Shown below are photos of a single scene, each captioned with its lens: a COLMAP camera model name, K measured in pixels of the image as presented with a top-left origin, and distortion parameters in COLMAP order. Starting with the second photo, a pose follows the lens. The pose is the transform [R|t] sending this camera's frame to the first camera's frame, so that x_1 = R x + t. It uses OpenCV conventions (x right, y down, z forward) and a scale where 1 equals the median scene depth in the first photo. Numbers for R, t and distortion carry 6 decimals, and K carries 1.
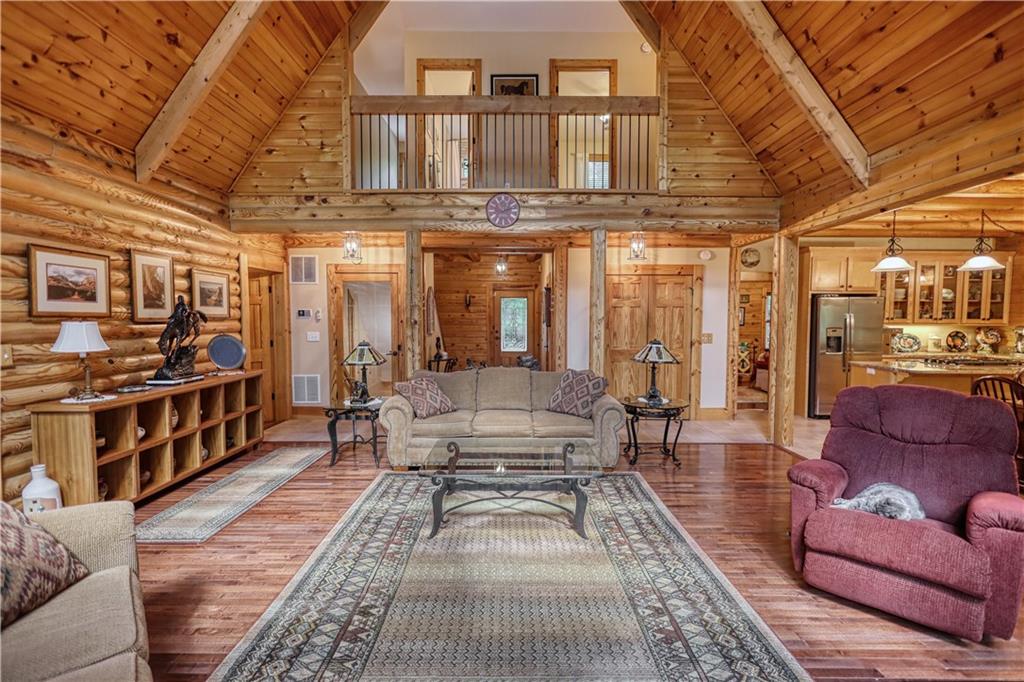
lens RADIAL K [[469.0, 0, 512.0], [0, 469.0, 341.0], [0, 0, 1]] dist [0.000607, 0.000071]
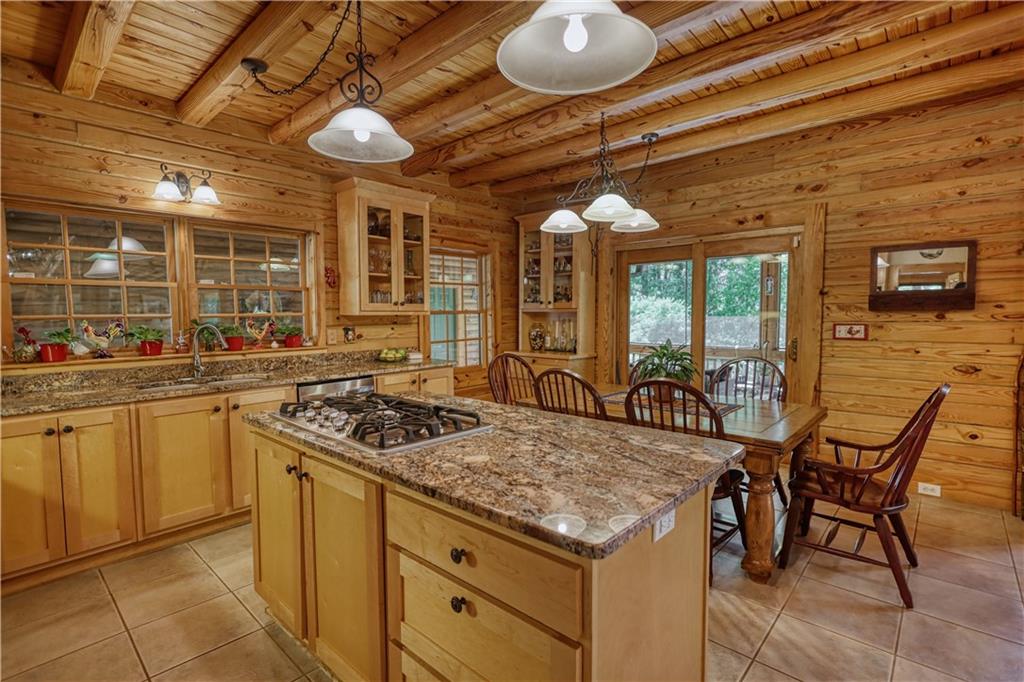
lens RADIAL K [[479.1, 0, 512.0], [0, 479.1, 341.0], [0, 0, 1]] dist [0.000426, 0.000143]
pose [[-0.739632, -0.038708, 0.671897, 0.490201], [0.039557, 0.994118, 0.100816, -0.056345], [-0.671848, 0.101145, -0.733751, 1.377545]]
